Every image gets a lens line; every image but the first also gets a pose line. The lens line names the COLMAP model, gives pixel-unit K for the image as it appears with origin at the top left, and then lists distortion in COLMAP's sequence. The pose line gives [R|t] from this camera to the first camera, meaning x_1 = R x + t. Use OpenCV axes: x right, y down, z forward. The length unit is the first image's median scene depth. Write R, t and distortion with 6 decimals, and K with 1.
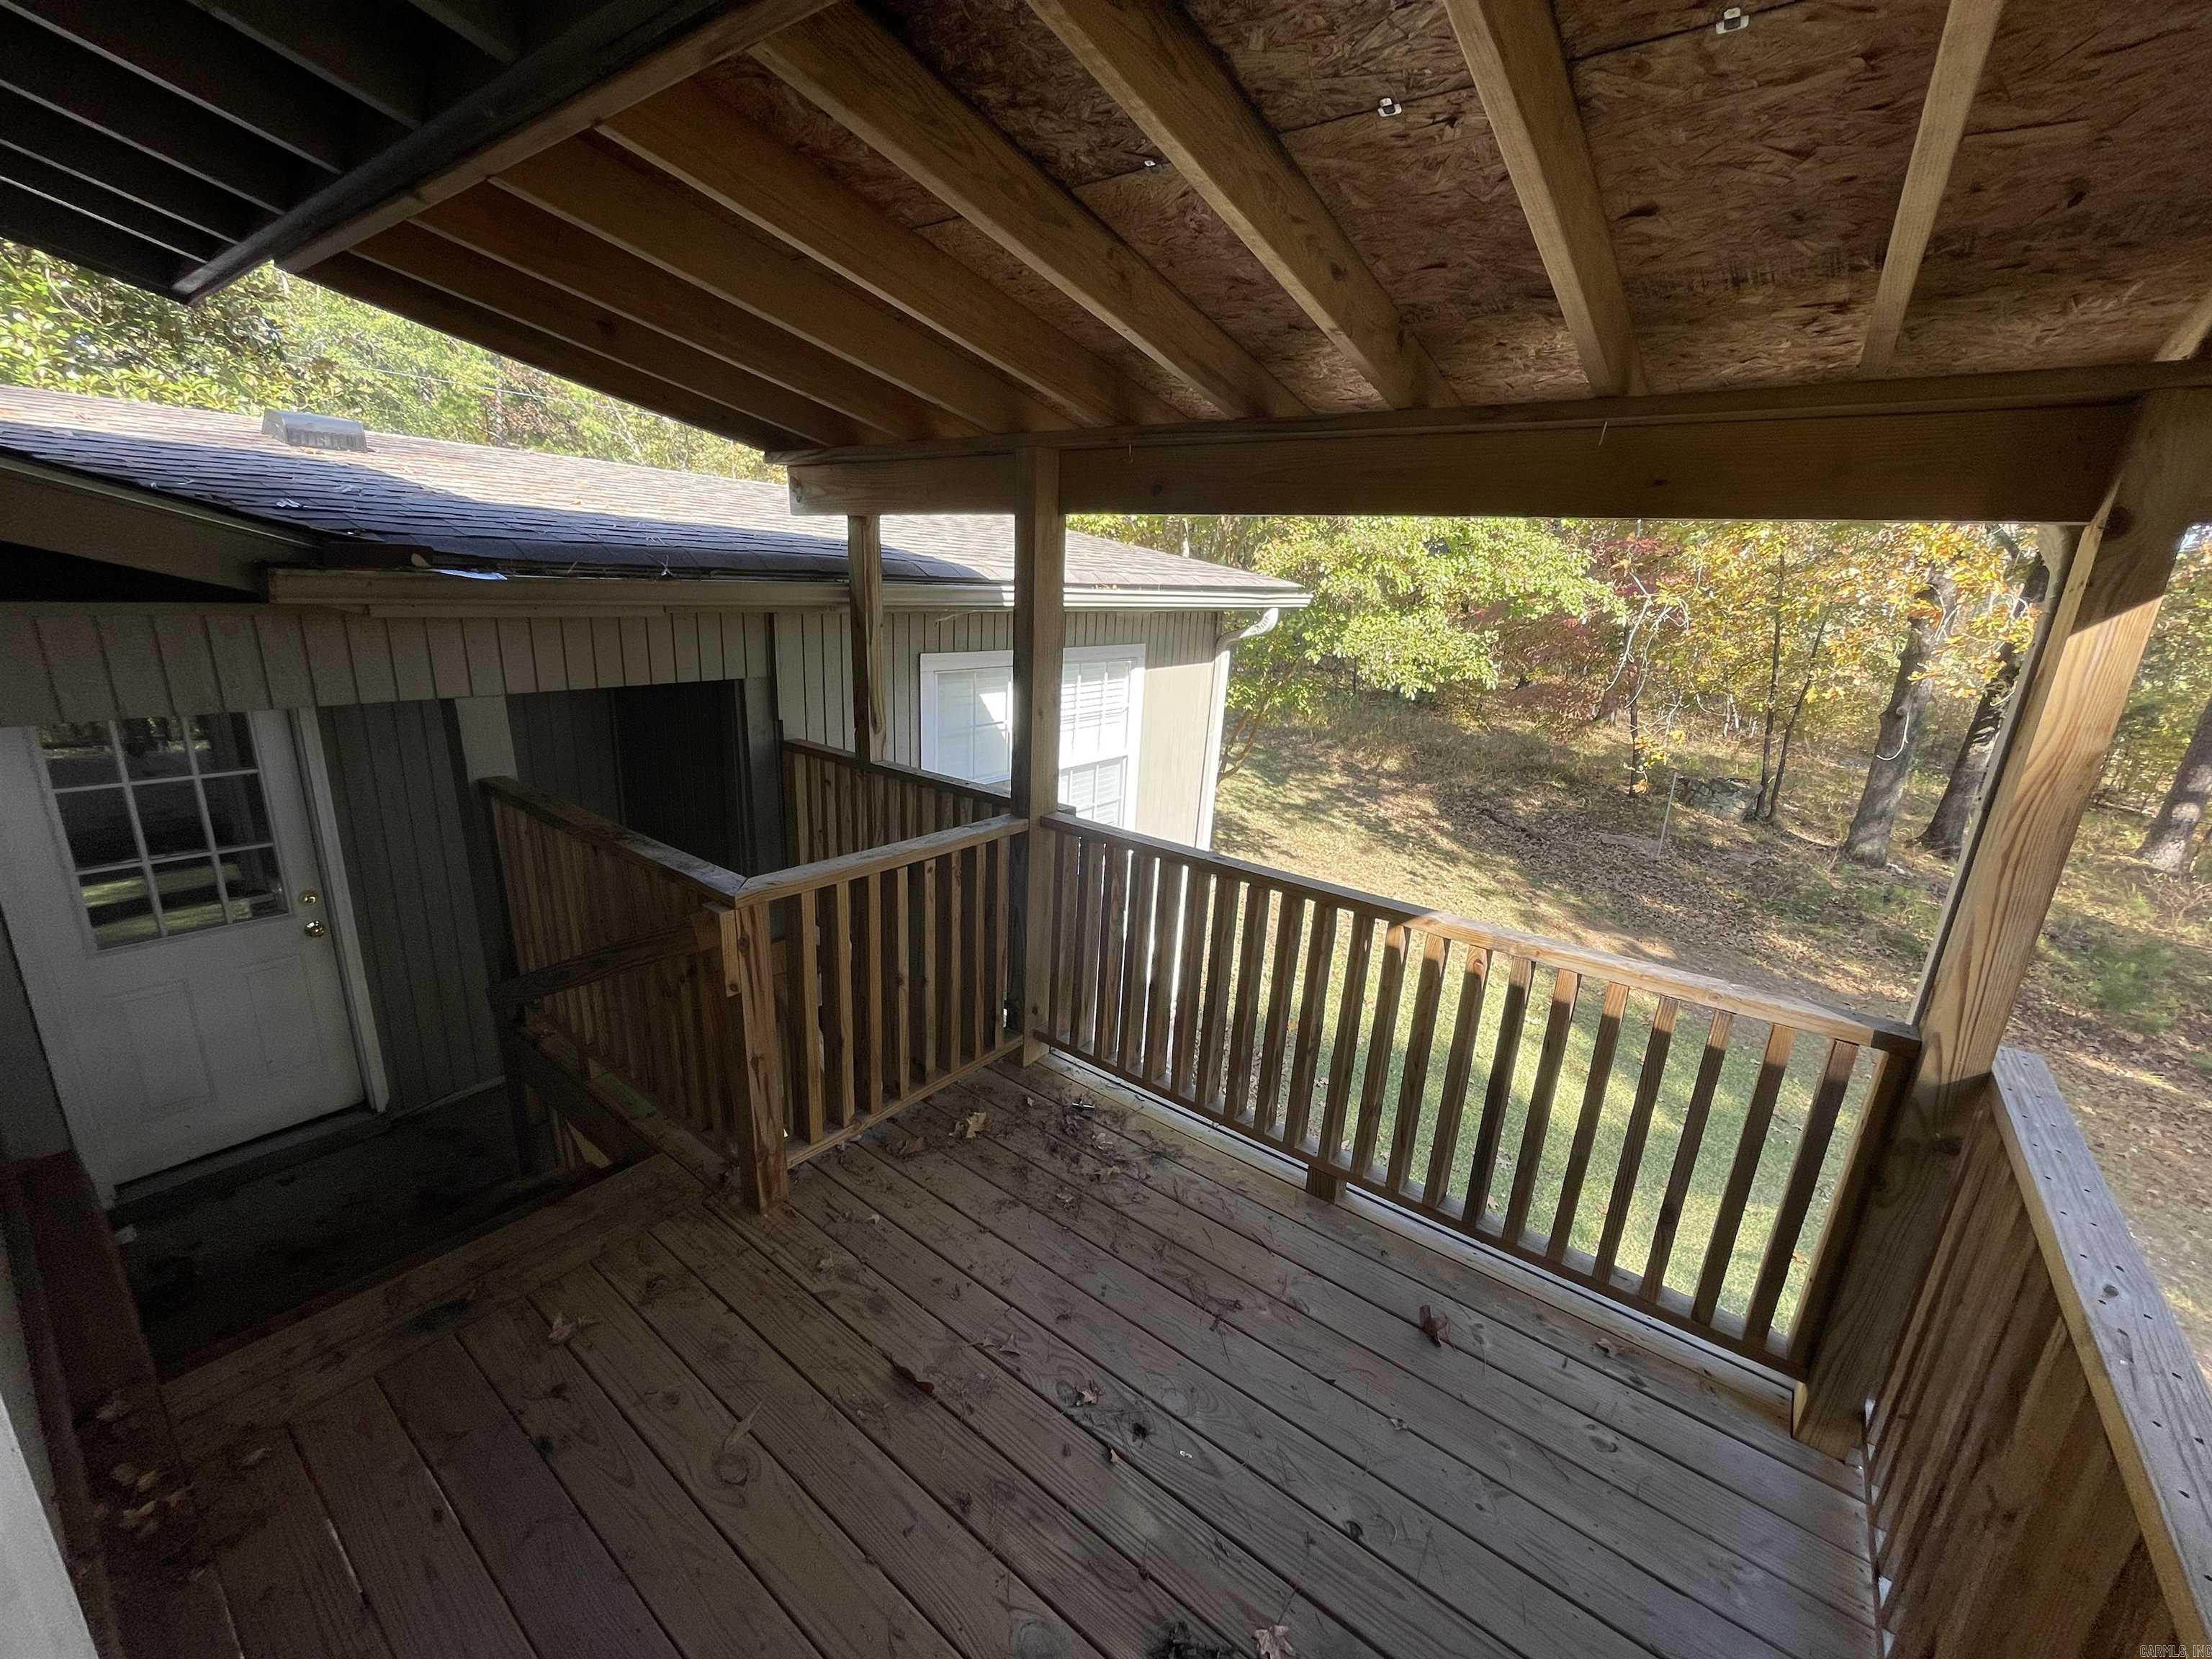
lens RADIAL K [[888.8, 0, 1102.0], [0, 888.8, 829.9], [0, 0, 1]] dist [-0.006360, 0.000602]
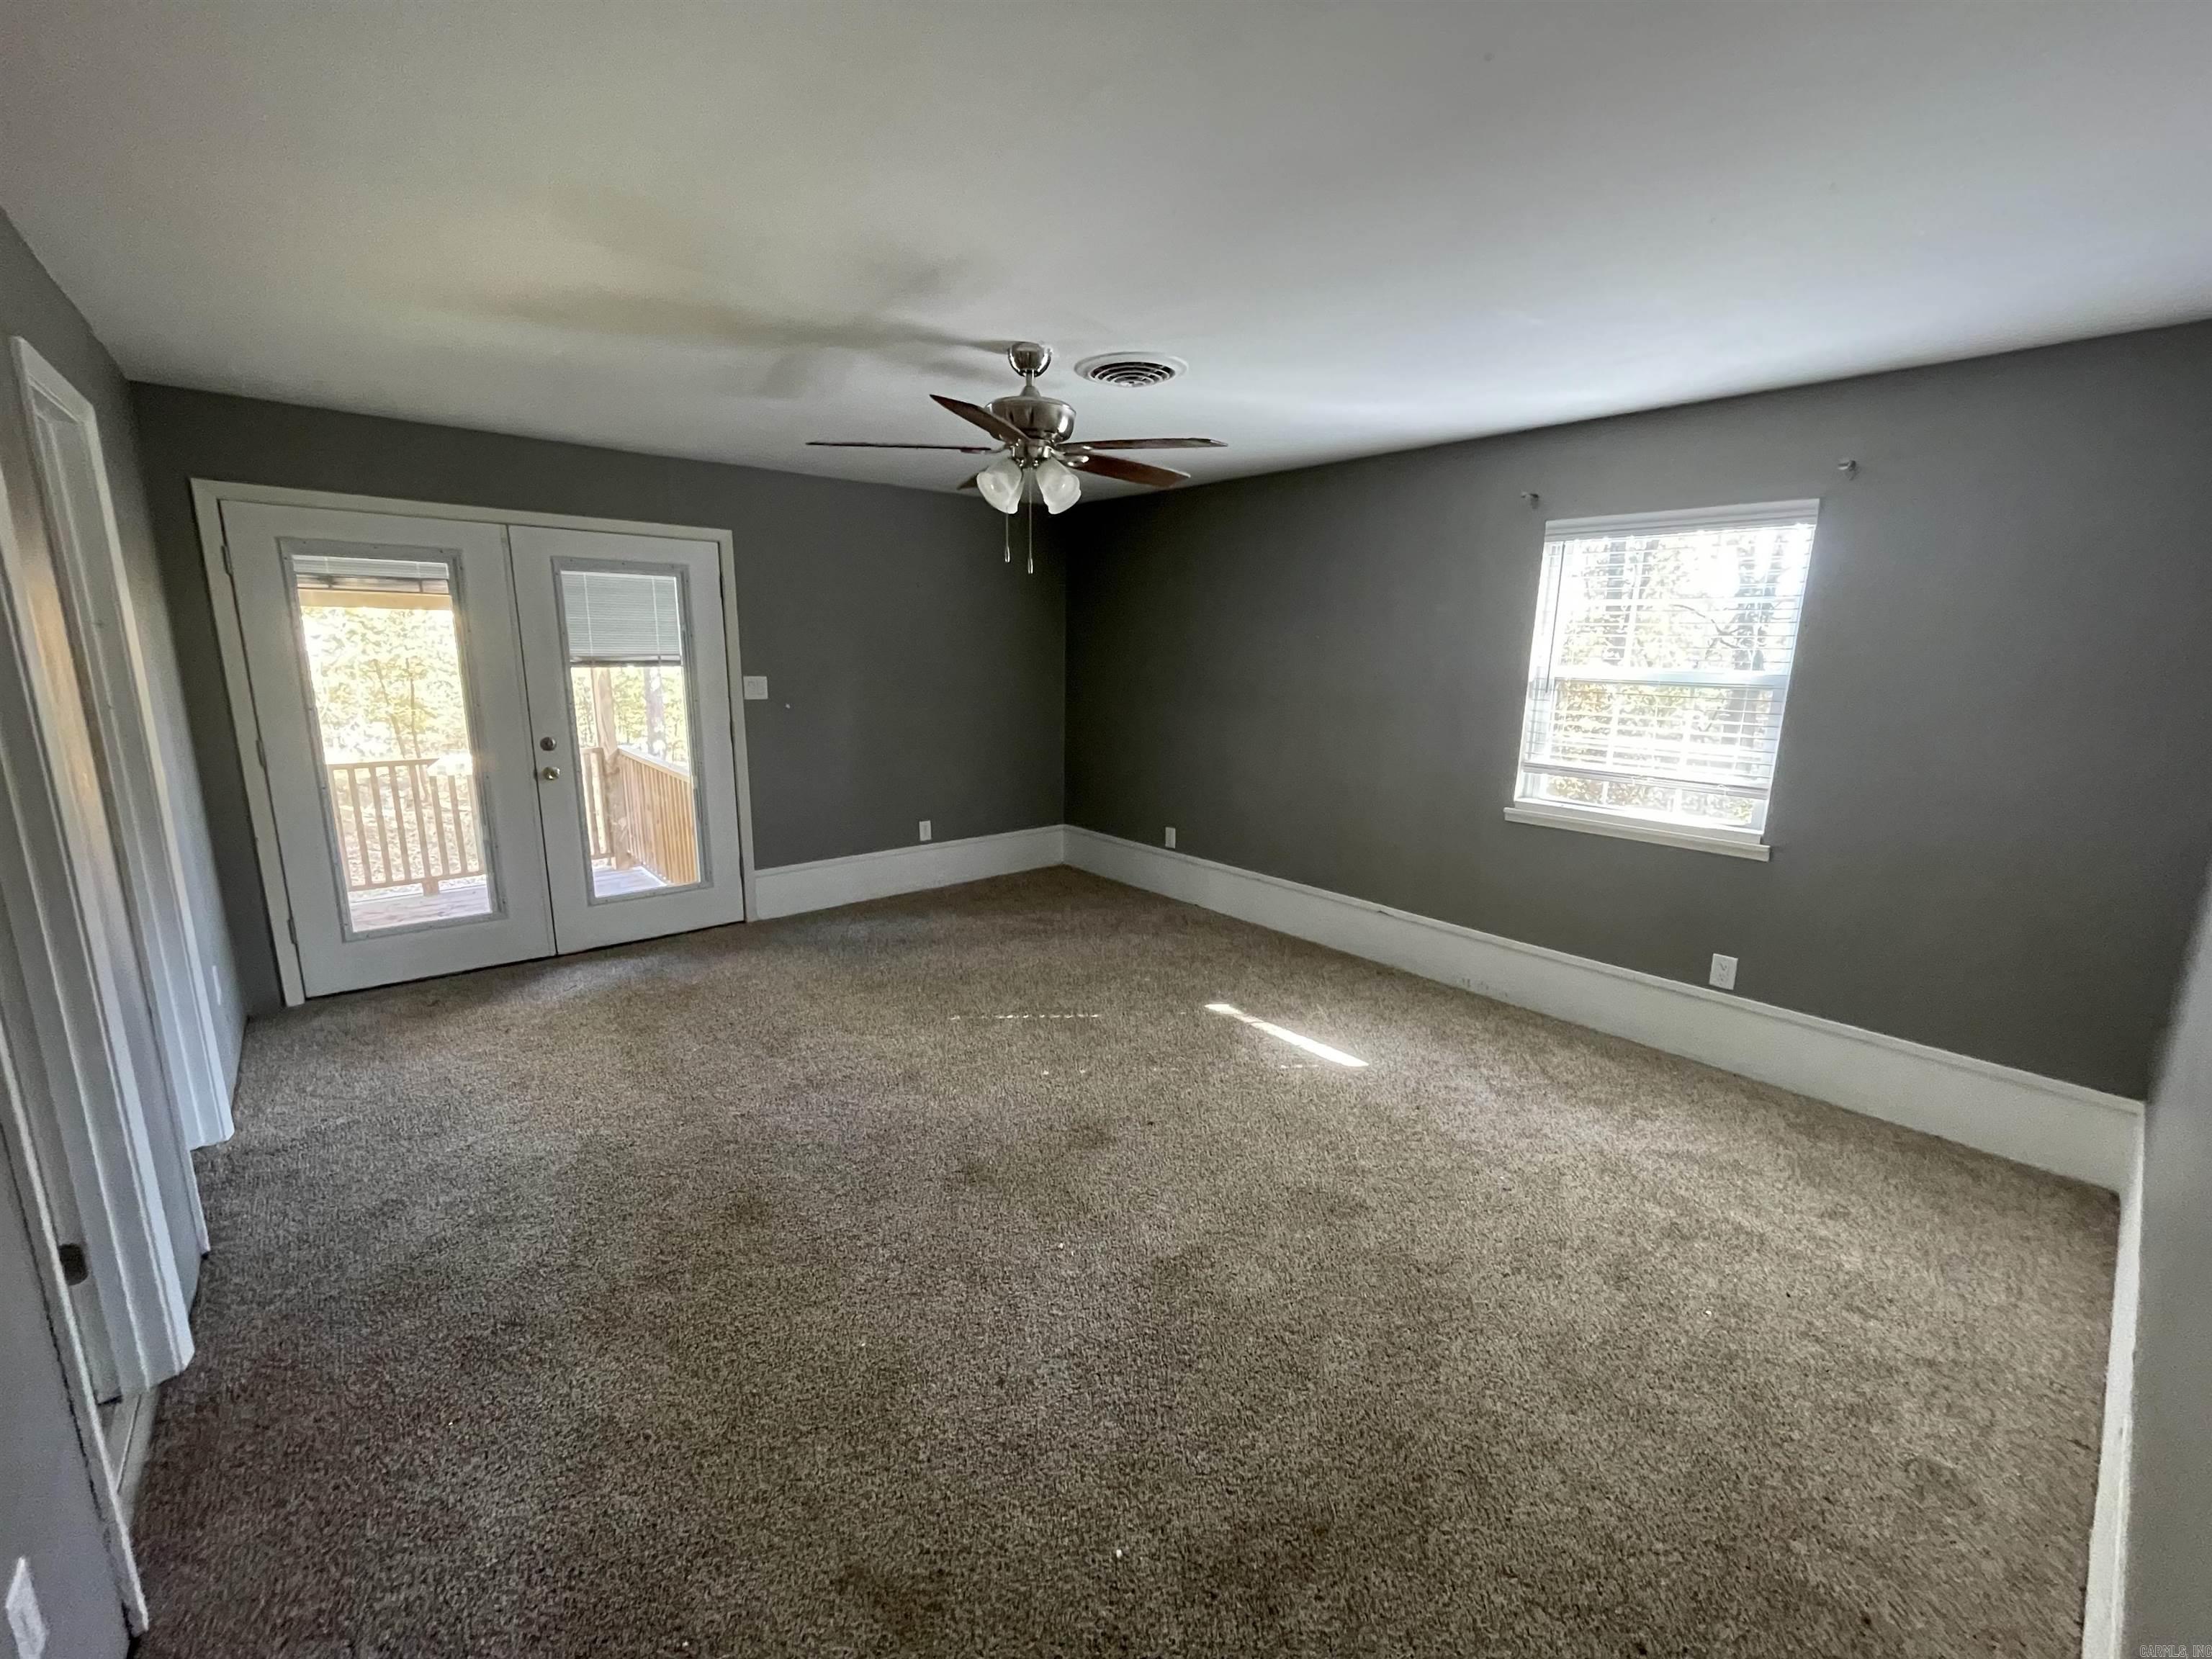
lens RADIAL K [[888.8, 0, 1099.0], [0, 888.8, 827.3], [0, 0, 1]] dist [-0.006360, 0.000602]
pose [[0.201331, -0.249765, 0.947145, -1.585998], [0.271342, 0.943325, 0.191080, 0.290338], [-0.941190, 0.218530, 0.257693, -1.293789]]
